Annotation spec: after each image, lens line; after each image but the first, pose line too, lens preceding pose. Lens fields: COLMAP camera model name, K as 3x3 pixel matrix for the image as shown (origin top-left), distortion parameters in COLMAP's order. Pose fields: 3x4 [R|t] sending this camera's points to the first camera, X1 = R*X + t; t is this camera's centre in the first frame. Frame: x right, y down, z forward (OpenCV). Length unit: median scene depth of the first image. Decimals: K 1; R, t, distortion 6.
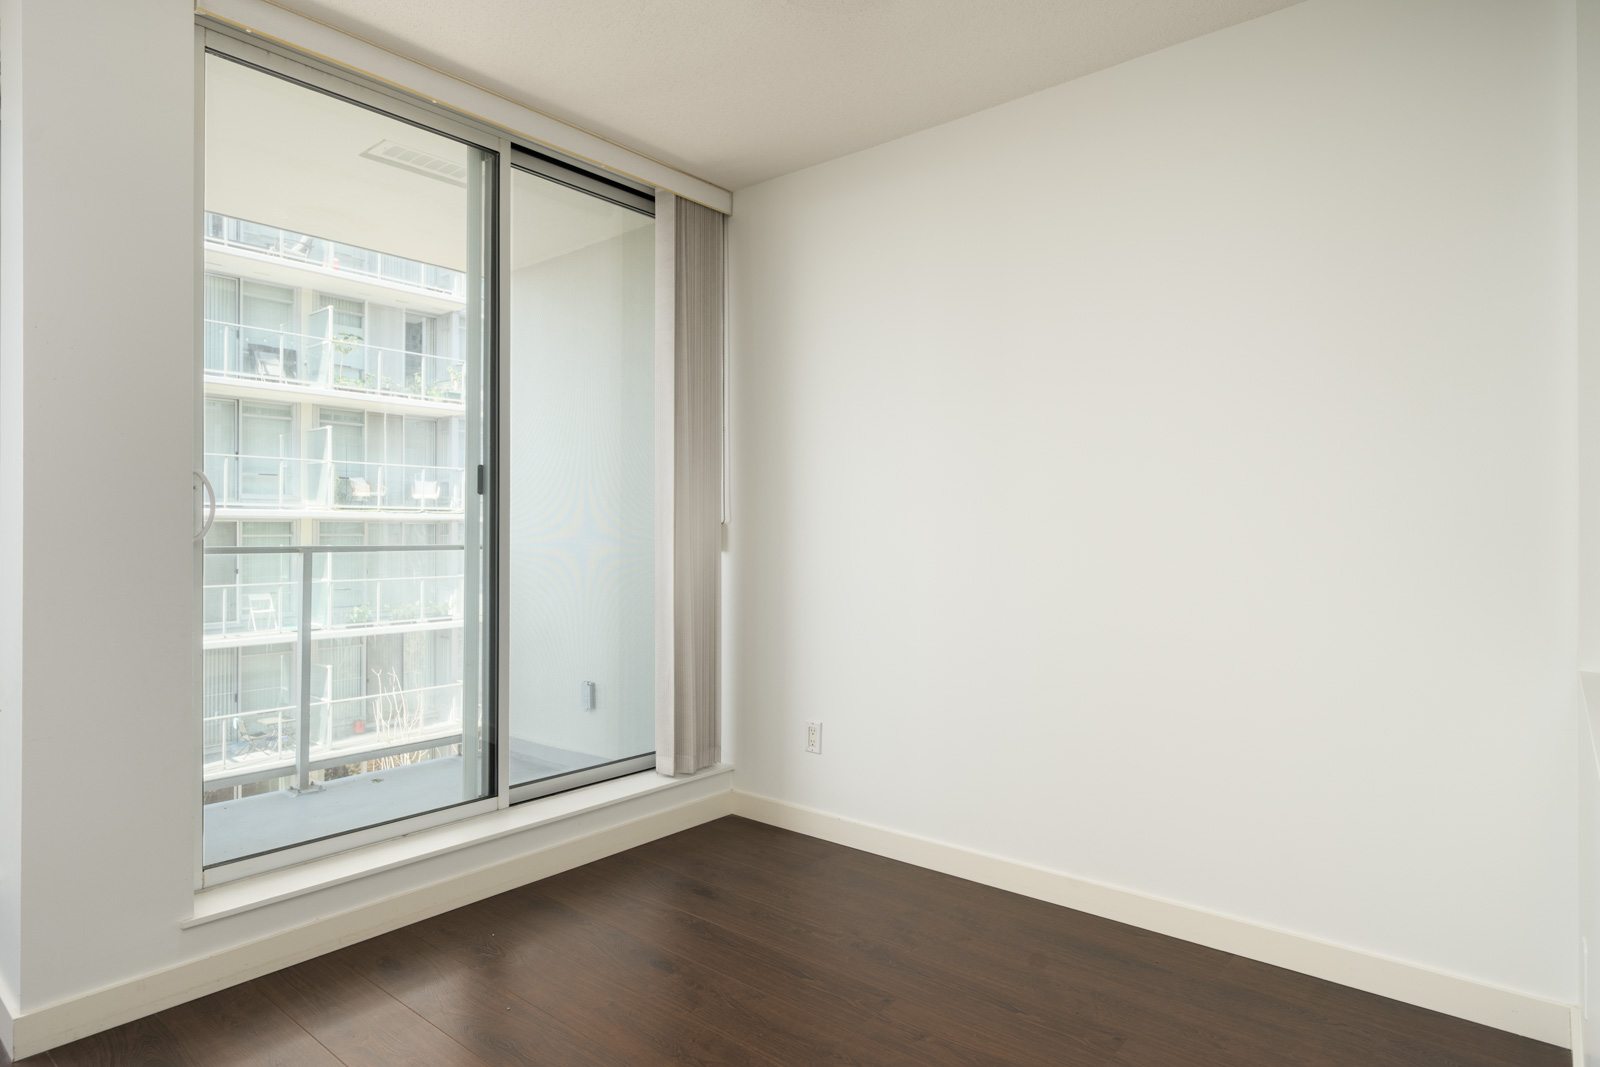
lens RADIAL K [[893.9, 0, 800.0], [0, 893.9, 533.5], [0, 0, 1]] dist [0.000491, 0.000553]
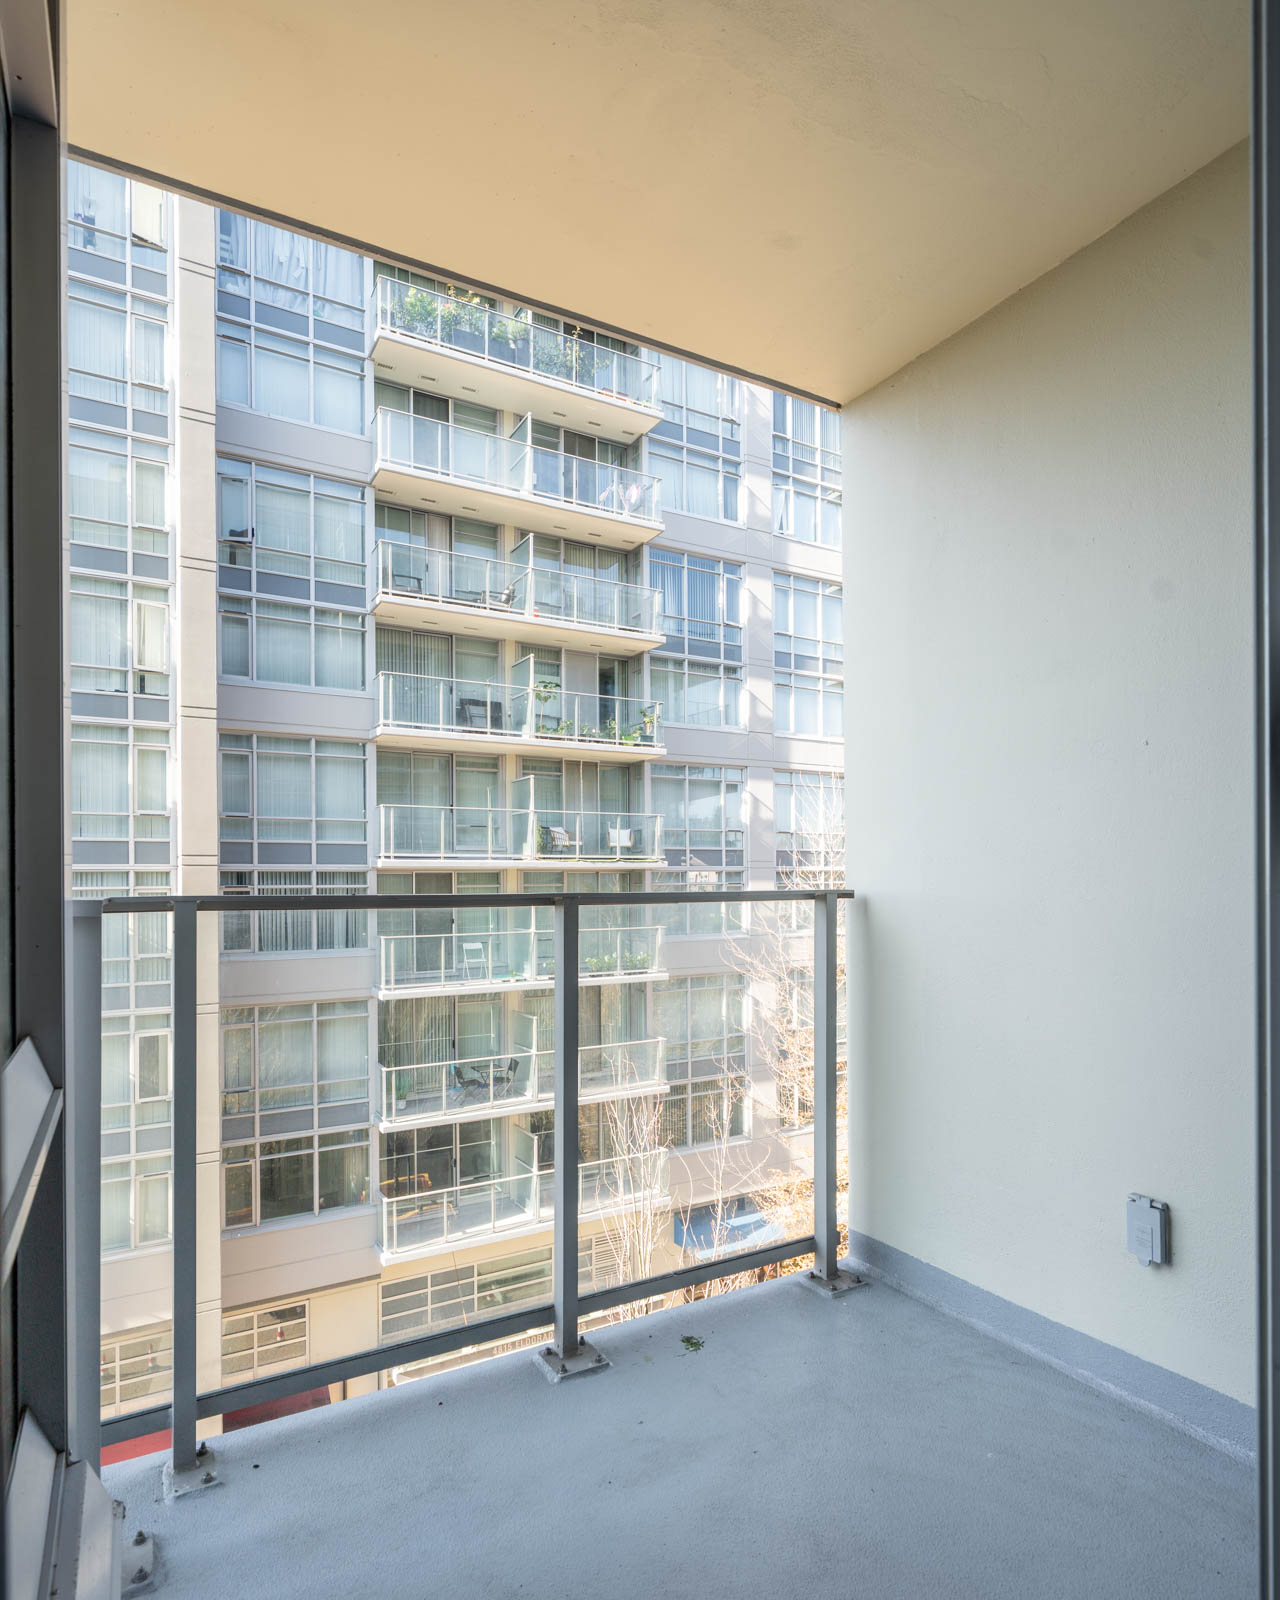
lens RADIAL K [[899.0, 0, 637.0], [0, 899.0, 886.4], [0, 0, 1]] dist [0.001469, -0.000018]
pose [[0.936155, -0.007988, -0.351498, -0.071107], [0.009513, 0.999951, 0.002612, 0.001762], [0.351460, -0.005789, 0.936185, 0.112110]]
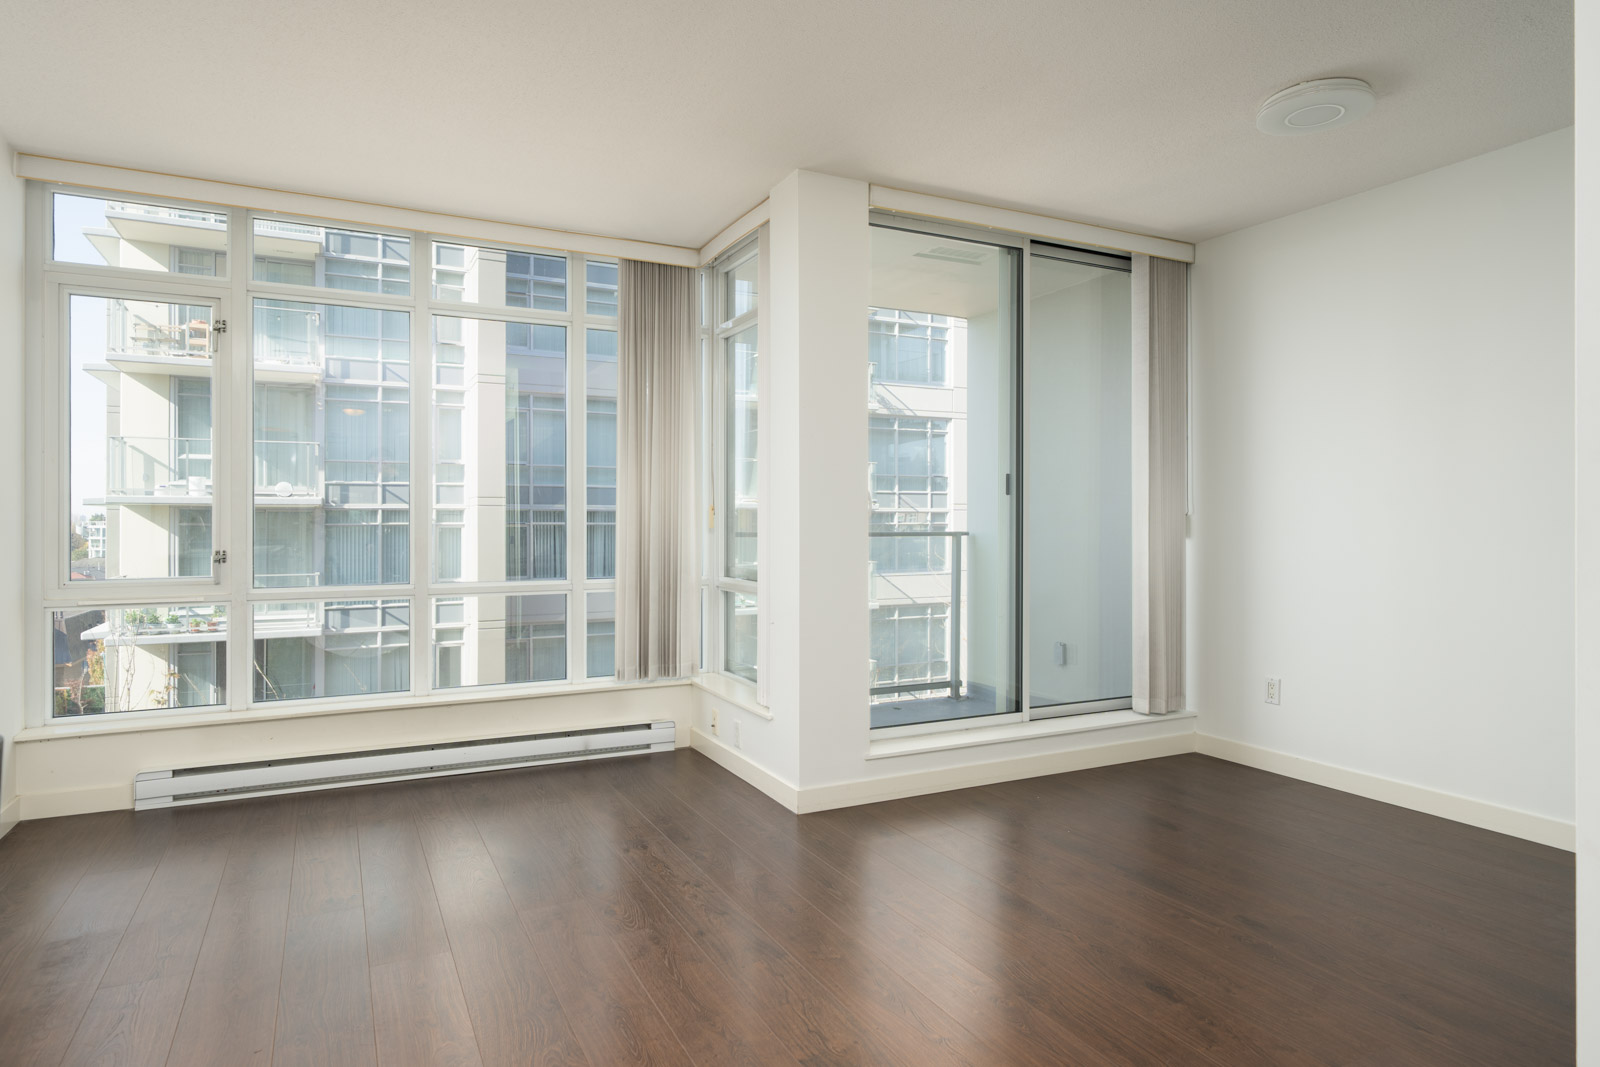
lens RADIAL K [[931.0, 0, 793.5], [0, 931.0, 522.5], [0, 0, 1]] dist [-0.001923, 0.001415]
pose [[0.915552, -0.000293, -0.402199, -0.012695], [0.000399, 1.000000, 0.000181, -0.000249], [0.402199, -0.000326, 0.915552, -0.073723]]
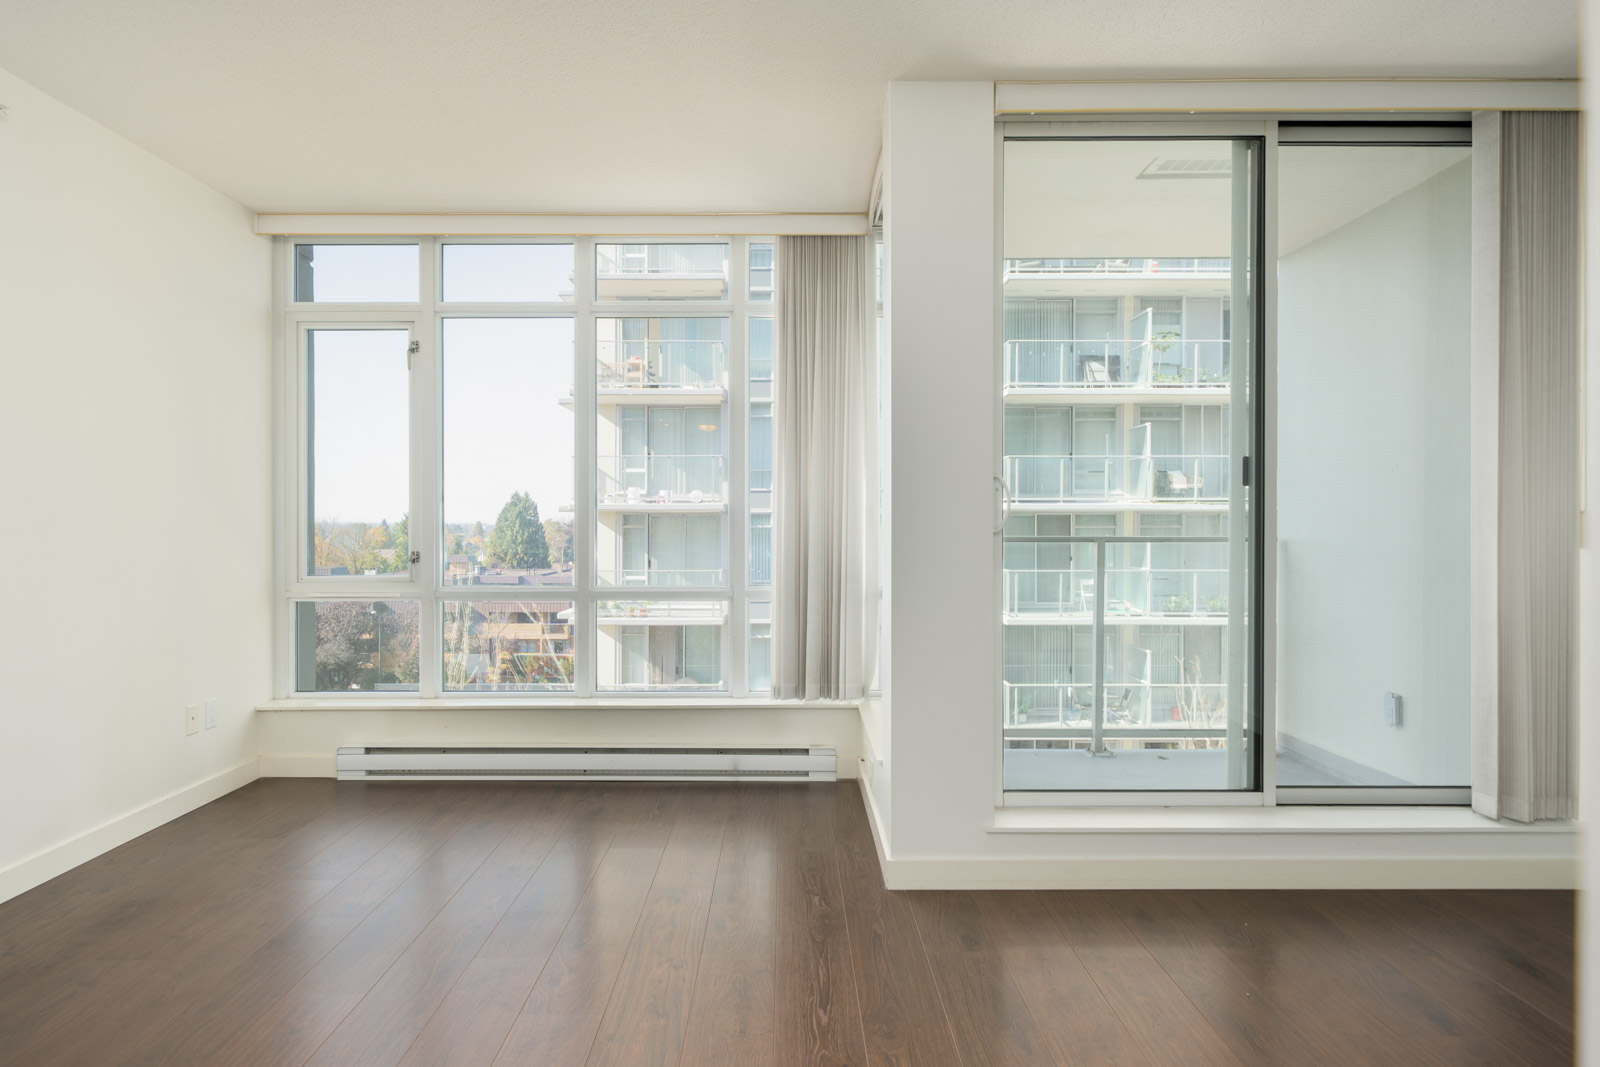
lens RADIAL K [[898.1, 0, 784.2], [0, 898.1, 528.0], [0, 0, 1]] dist [-0.000043, 0.000305]
pose [[0.638963, 0.001407, -0.769236, 0.013404], [0.001259, 0.999995, 0.002875, -0.000050], [0.769236, -0.002805, 0.638958, -0.005632]]
